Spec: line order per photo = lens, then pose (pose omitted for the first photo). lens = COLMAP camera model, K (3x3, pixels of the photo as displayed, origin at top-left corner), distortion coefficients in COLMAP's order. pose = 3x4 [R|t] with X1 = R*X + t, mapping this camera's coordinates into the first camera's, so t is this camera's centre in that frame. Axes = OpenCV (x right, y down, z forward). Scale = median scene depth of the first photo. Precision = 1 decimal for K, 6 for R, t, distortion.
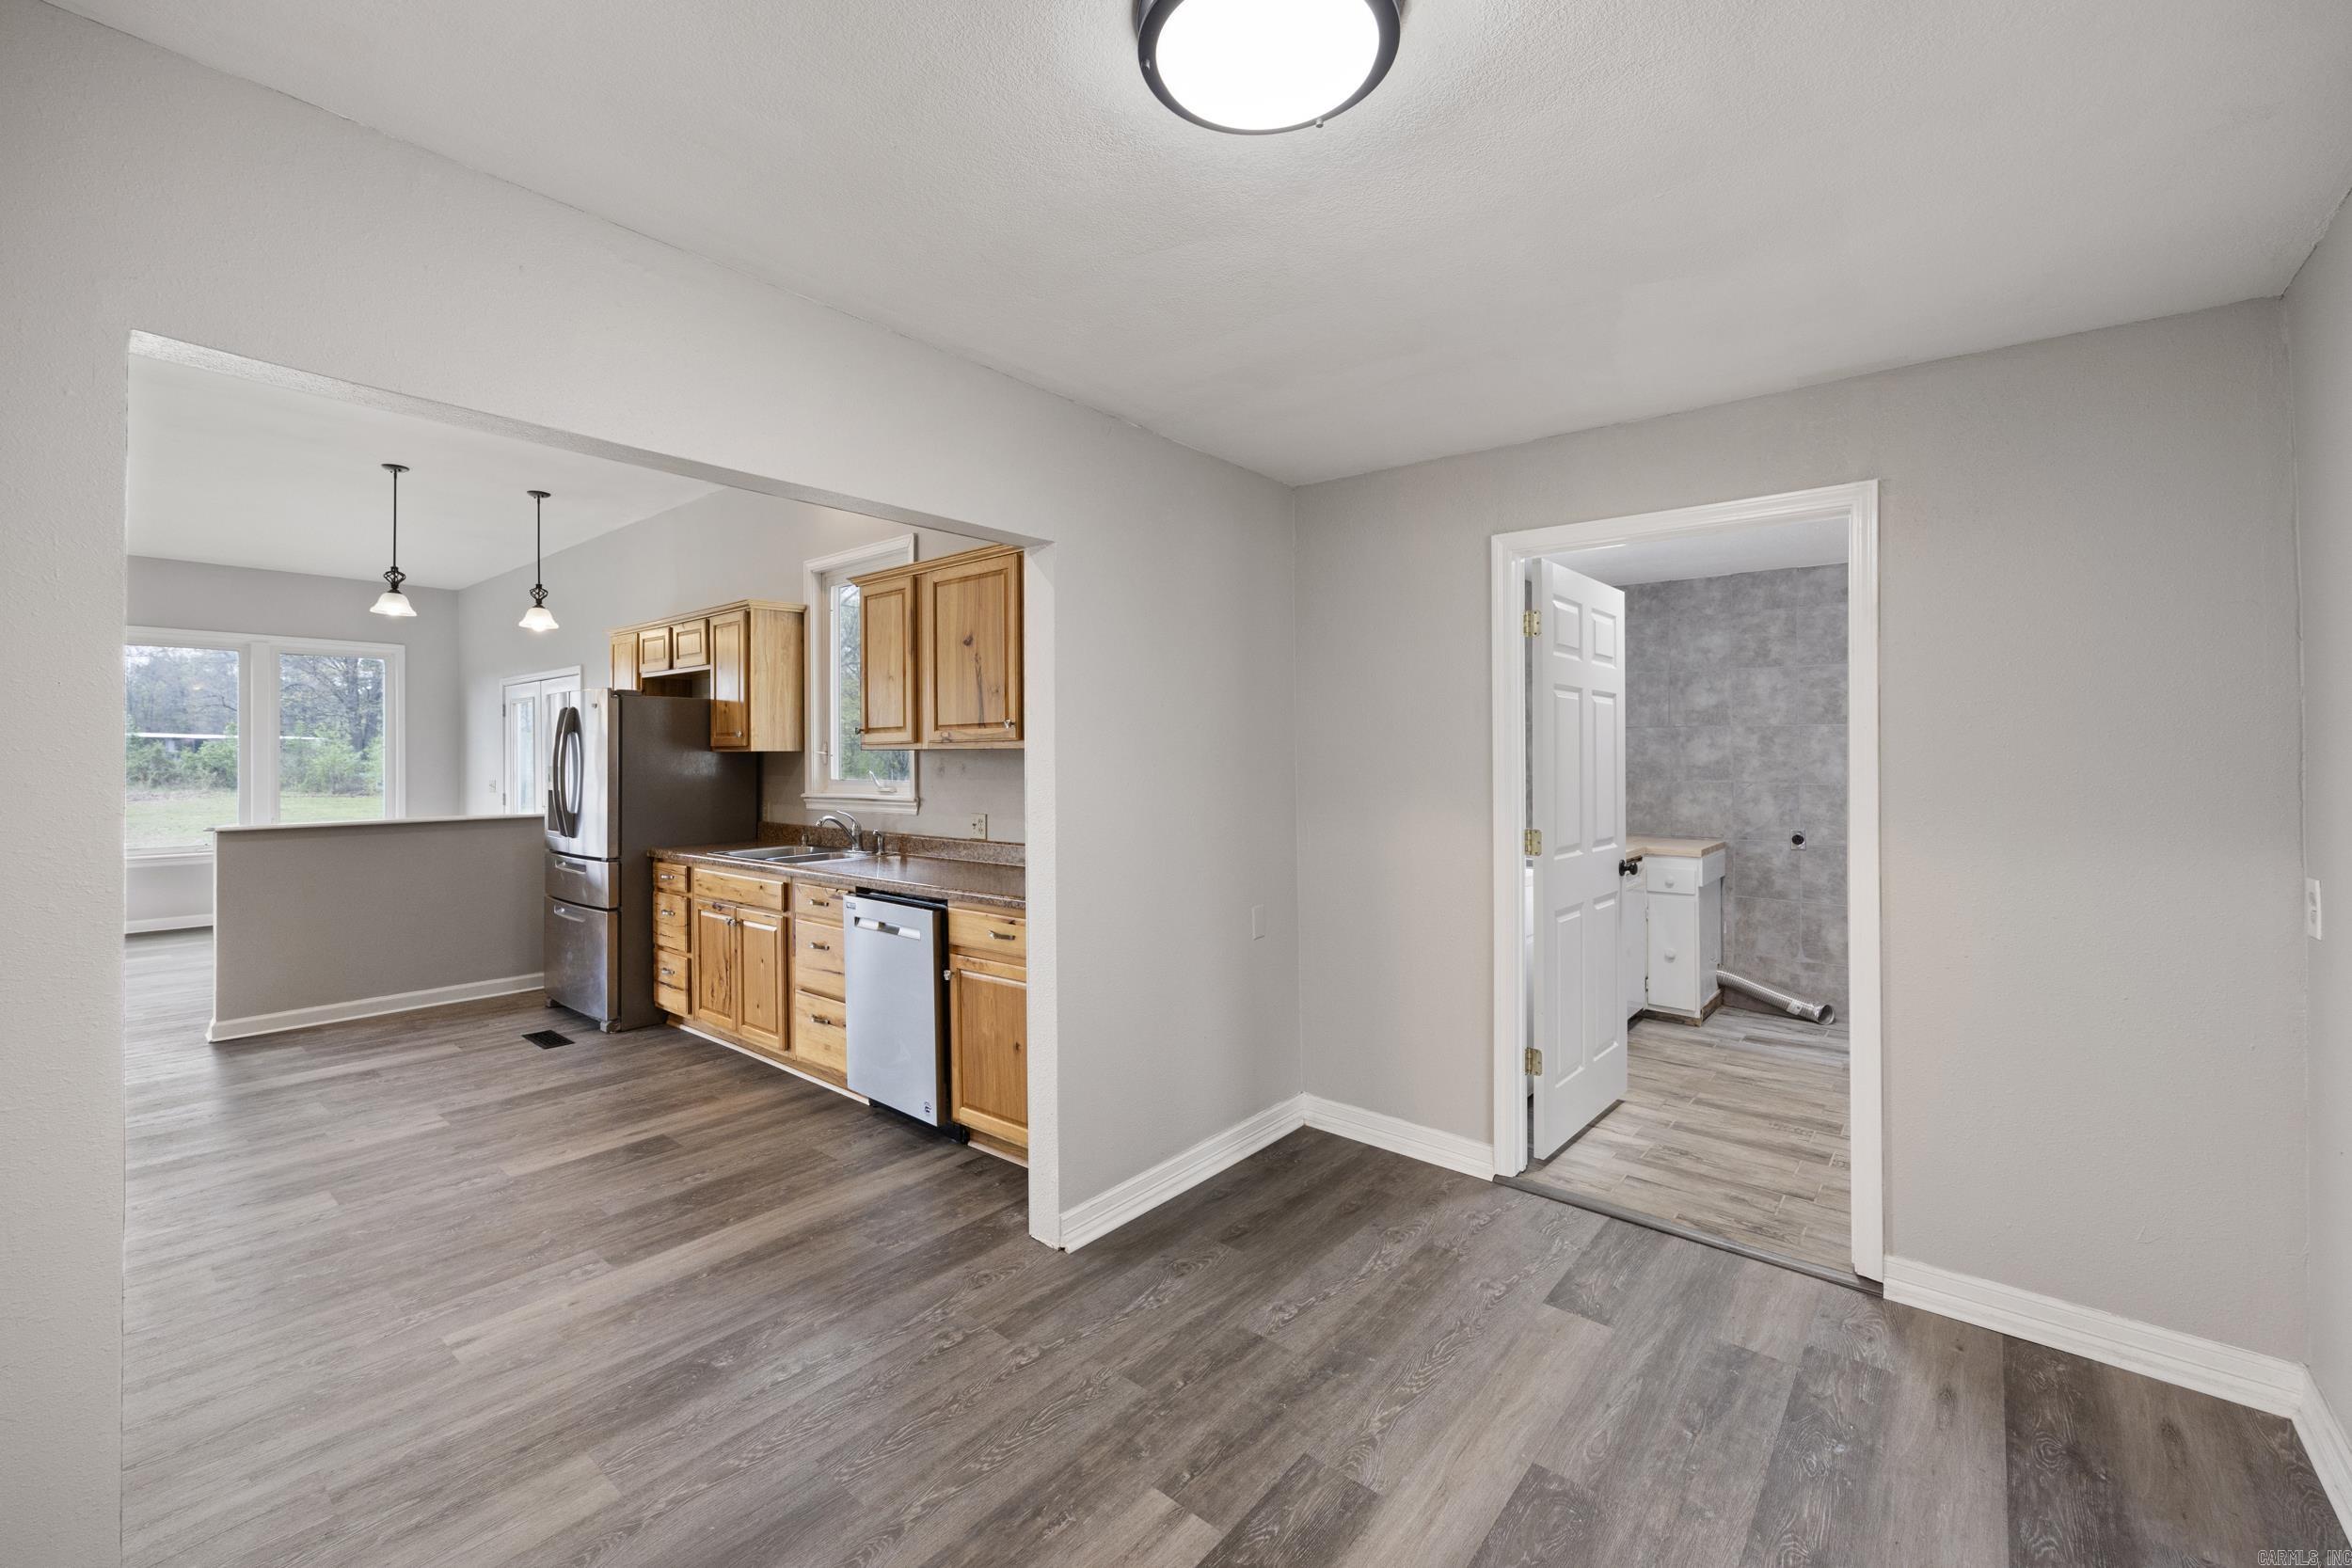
lens RADIAL K [[969.3, 0, 1147.1], [0, 969.3, 745.2], [0, 0, 1]] dist [0.003694, 0.000101]
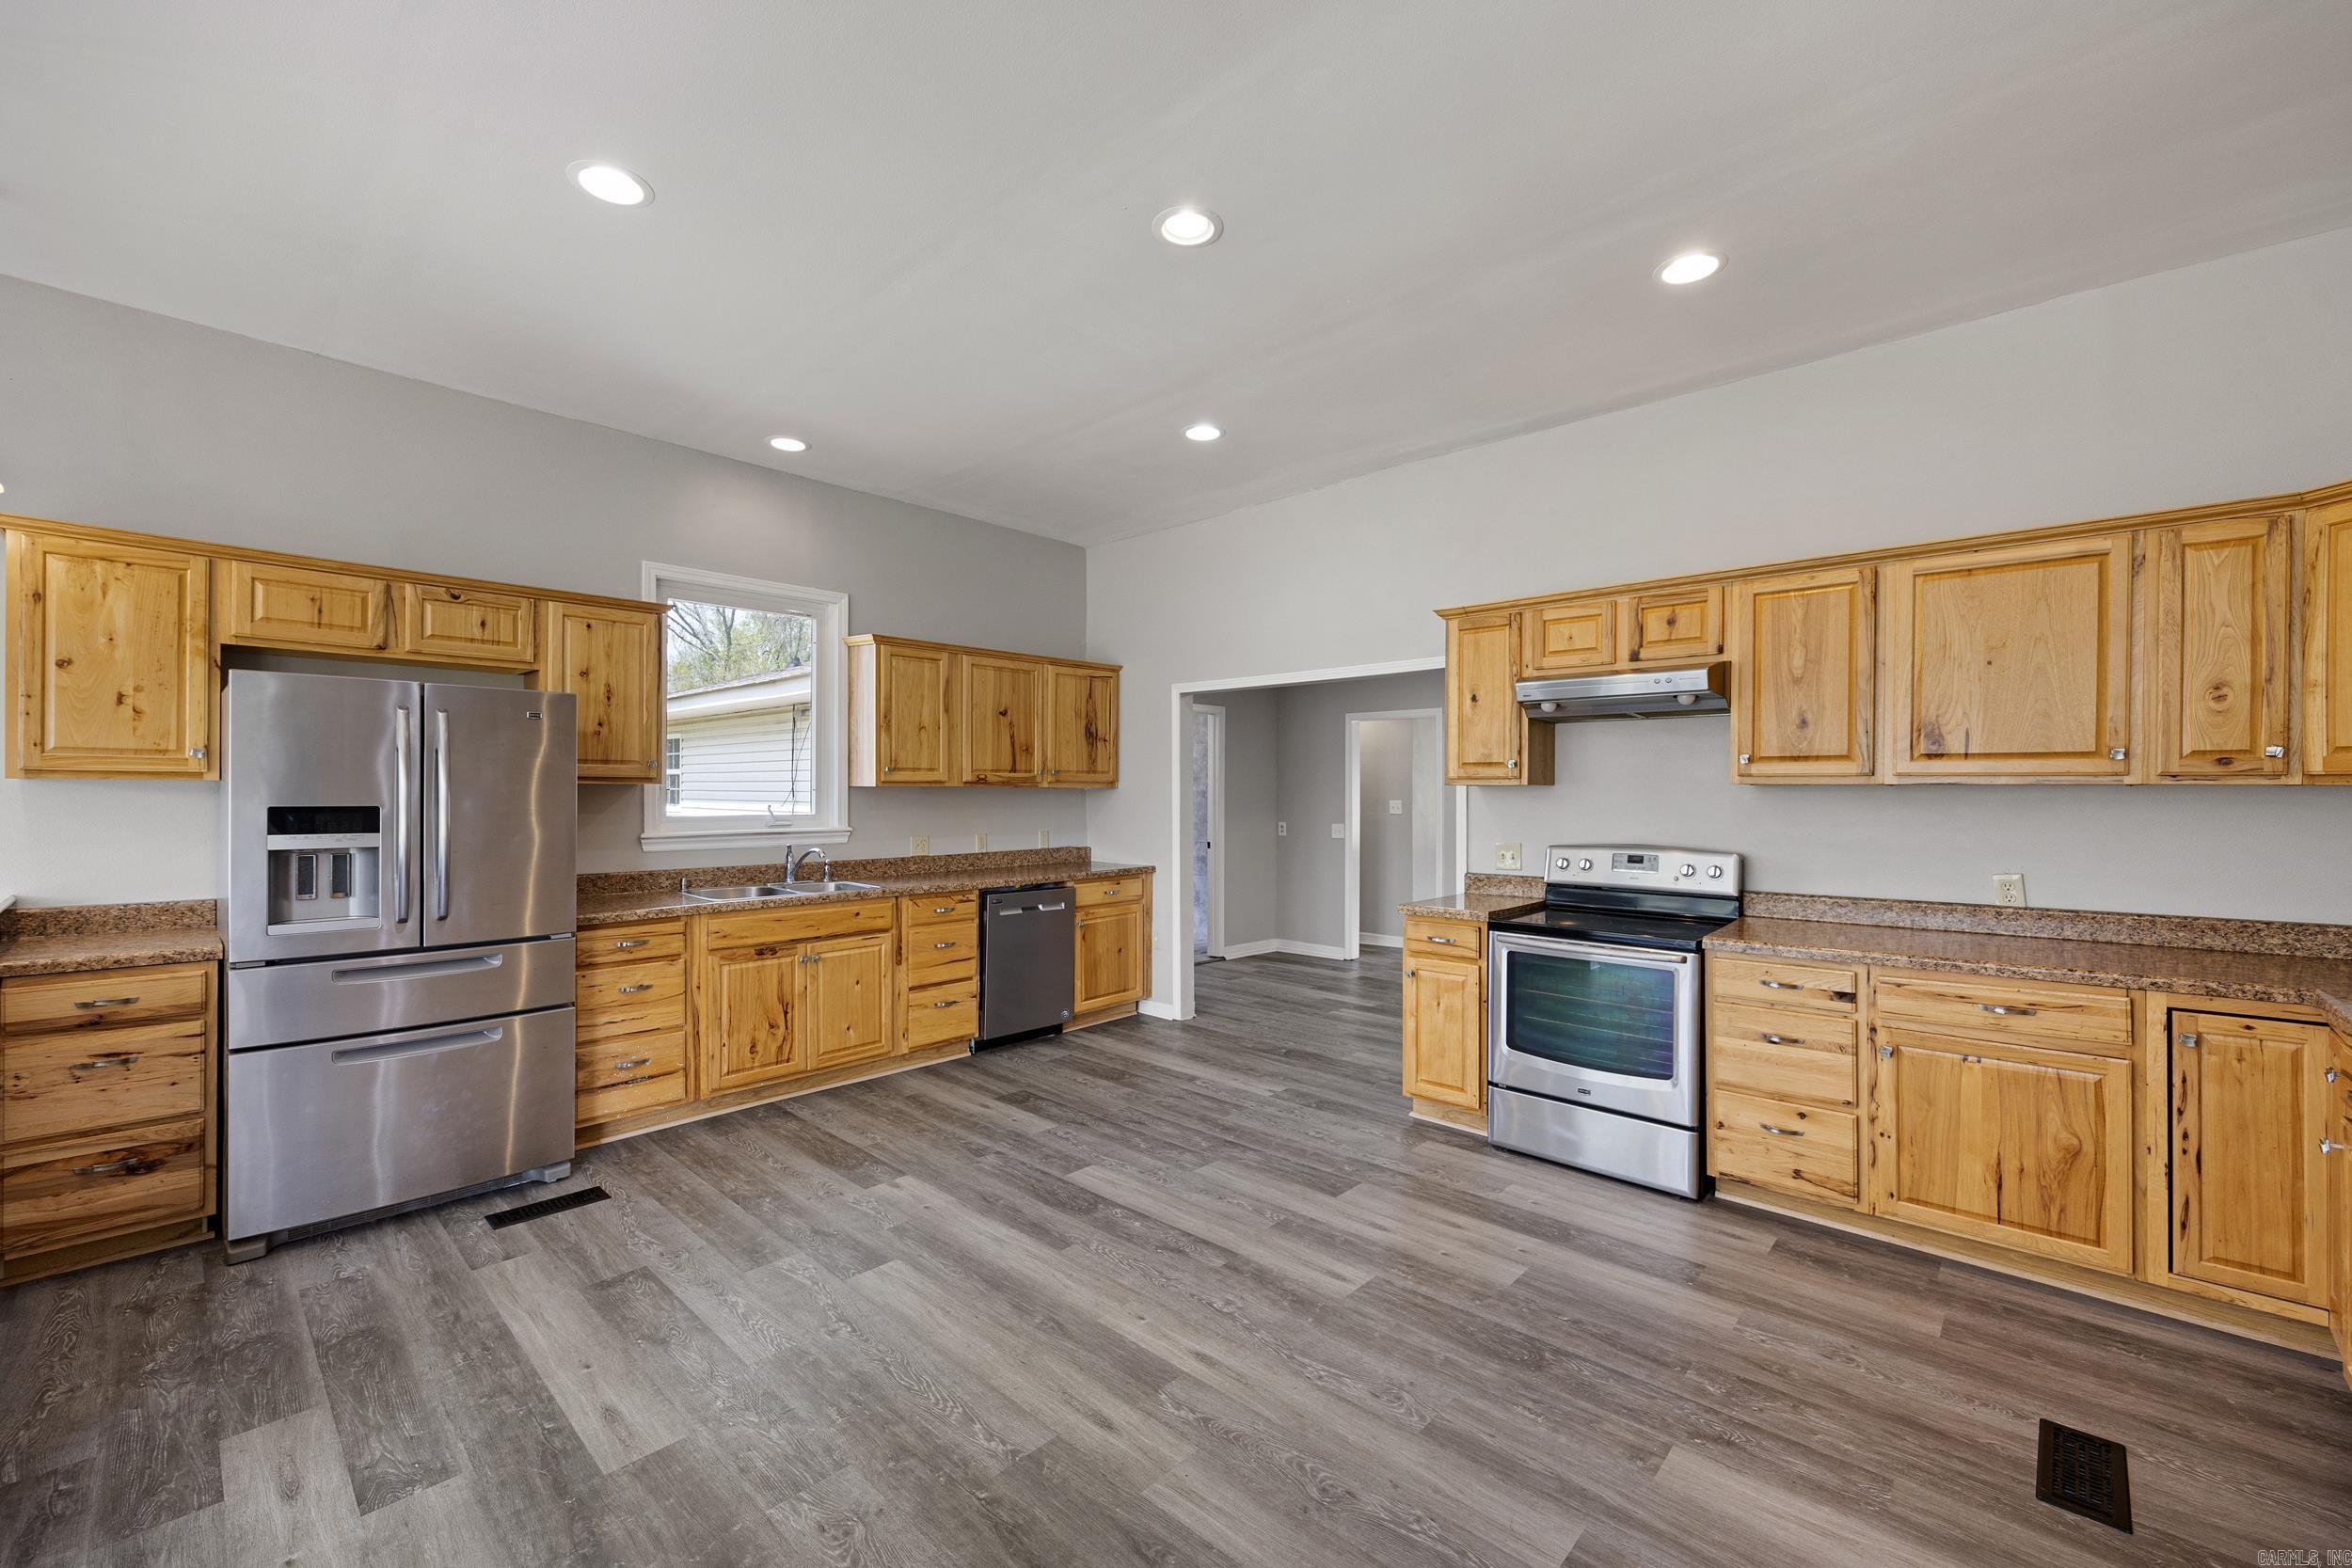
lens RADIAL K [[952.4, 0, 1180.2], [0, 952.4, 792.7], [0, 0, 1]] dist [-0.003867, -0.000376]
pose [[0.035936, 0.000496, 0.999354, -2.590153], [-0.018334, 0.999832, 0.000163, 0.011388], [-0.999186, -0.018328, 0.035939, 1.107025]]
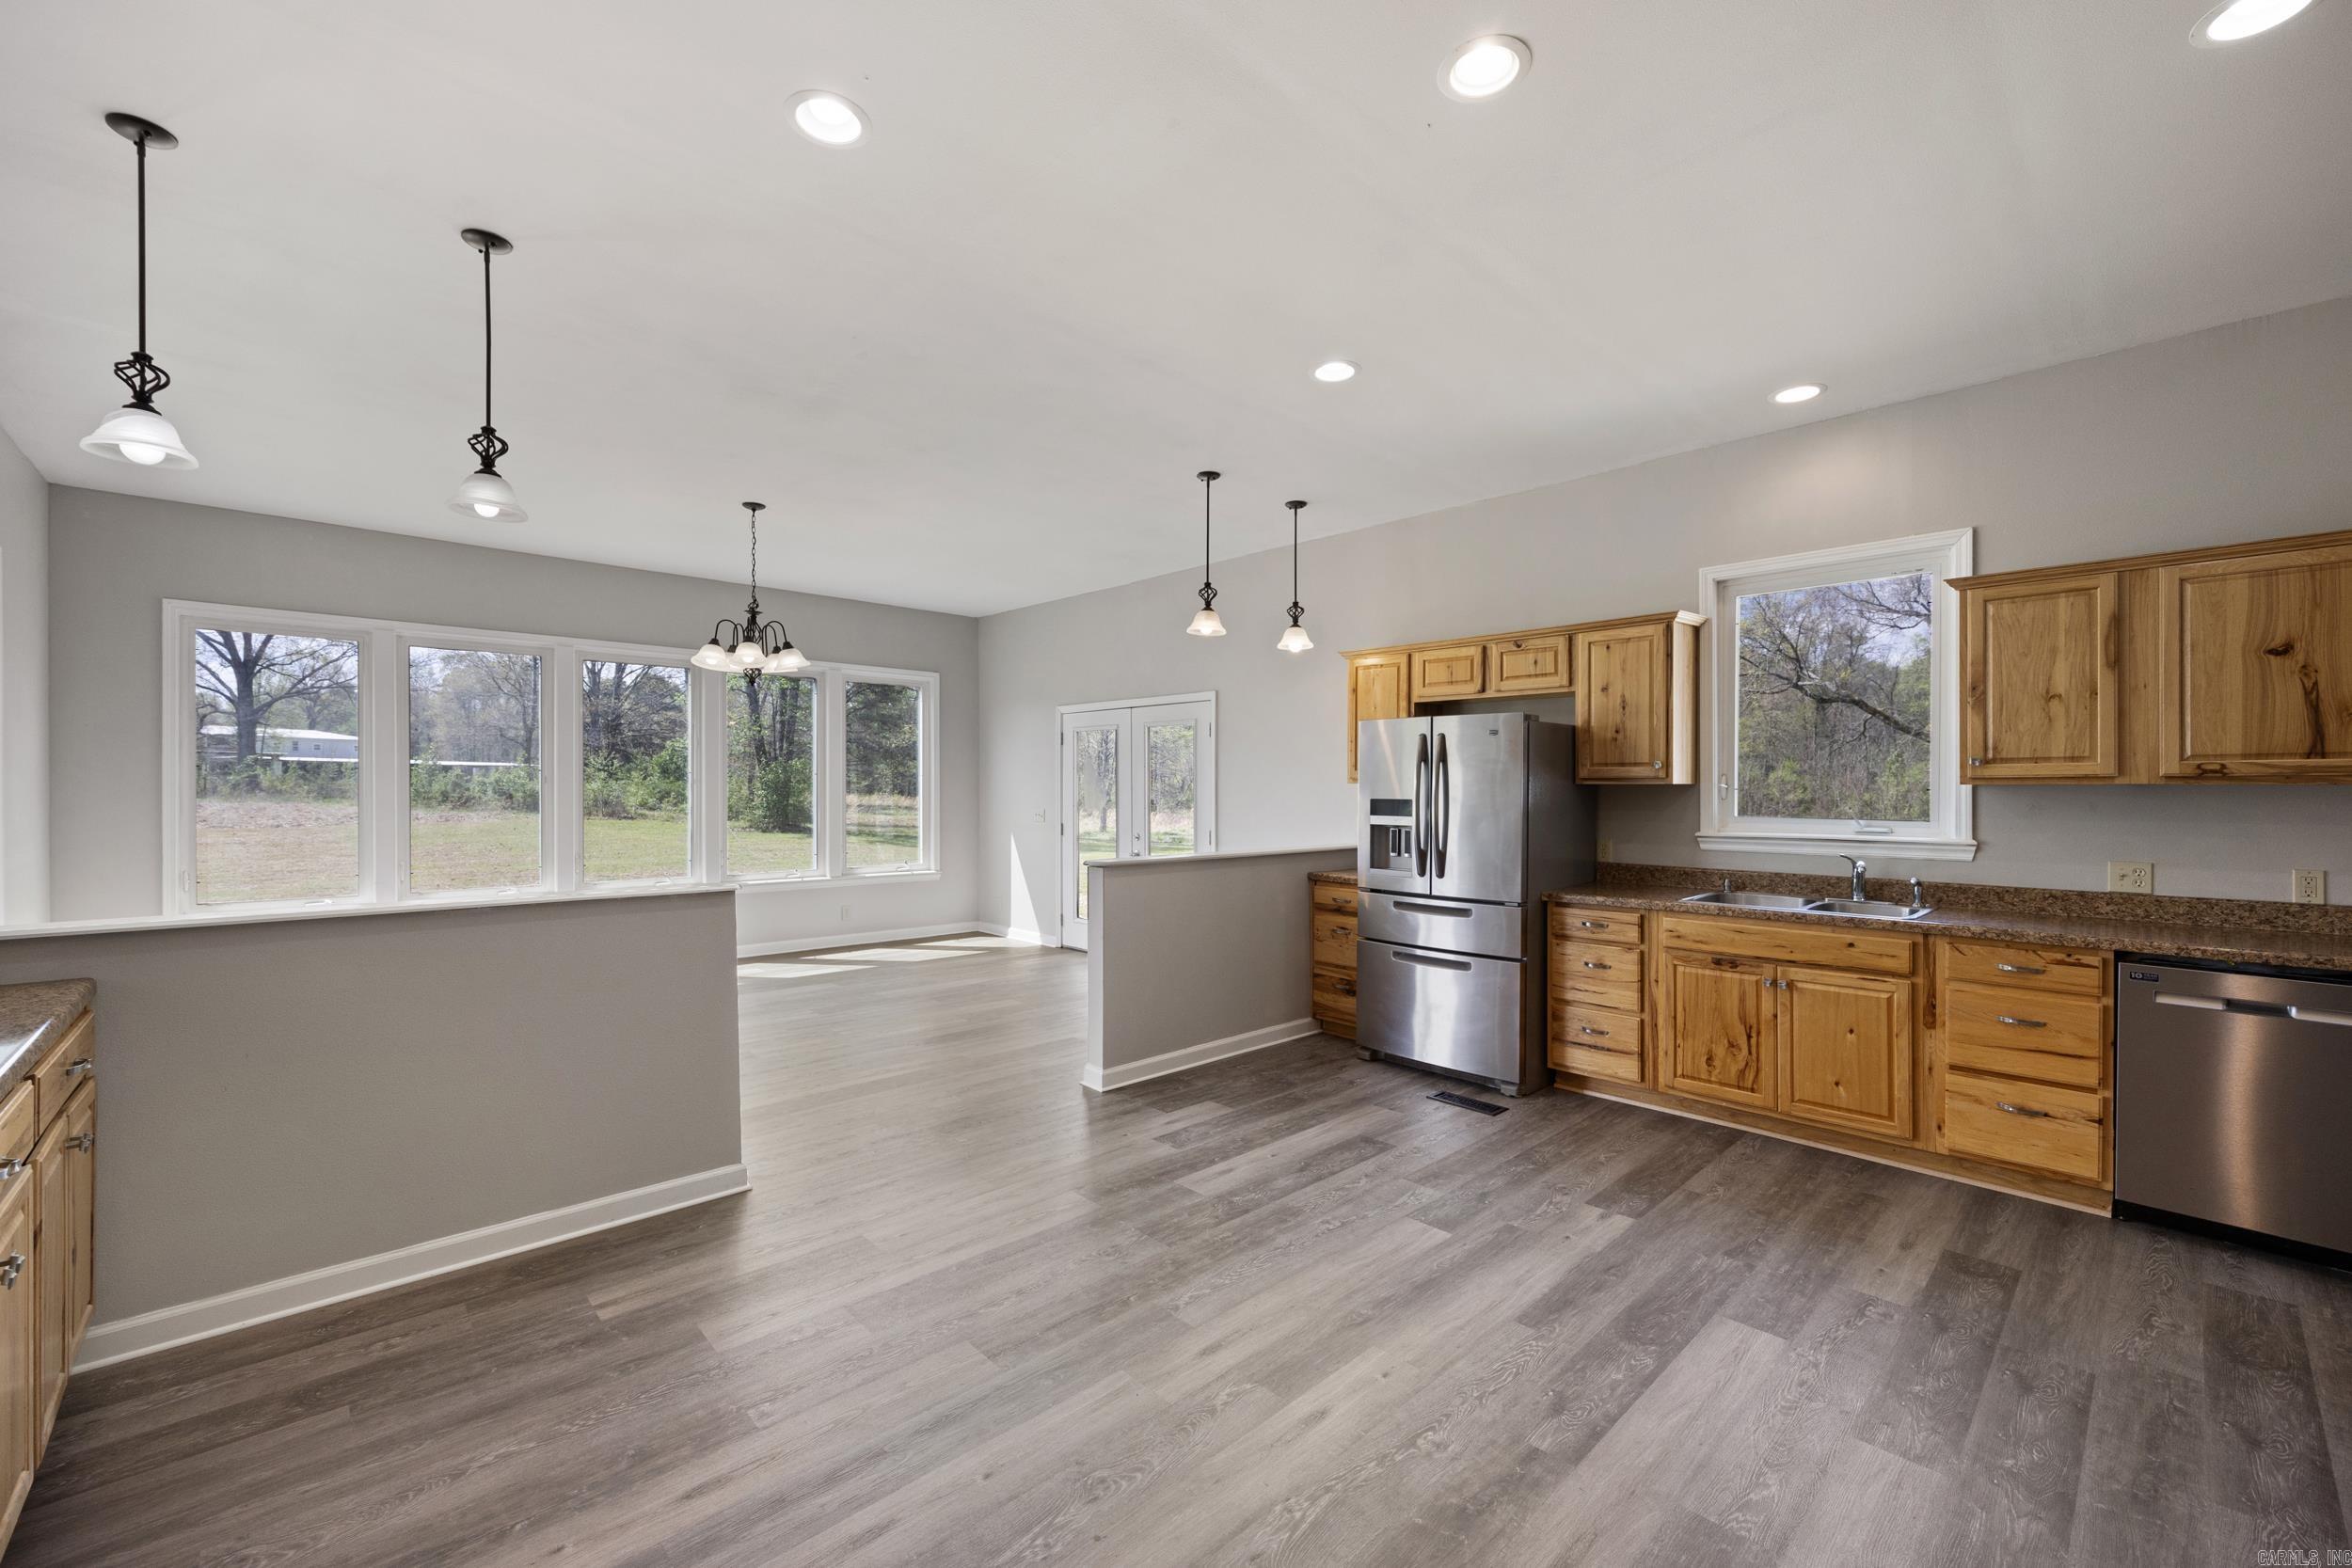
lens RADIAL K [[953.6, 0, 1180.8], [0, 953.6, 785.9], [0, 0, 1]] dist [0.001243, -0.000058]
pose [[0.994589, 0.005271, -0.103756, -1.621311], [-0.003918, 0.999905, 0.013241, -0.003451], [0.103816, -0.012762, 0.994515, 0.197595]]
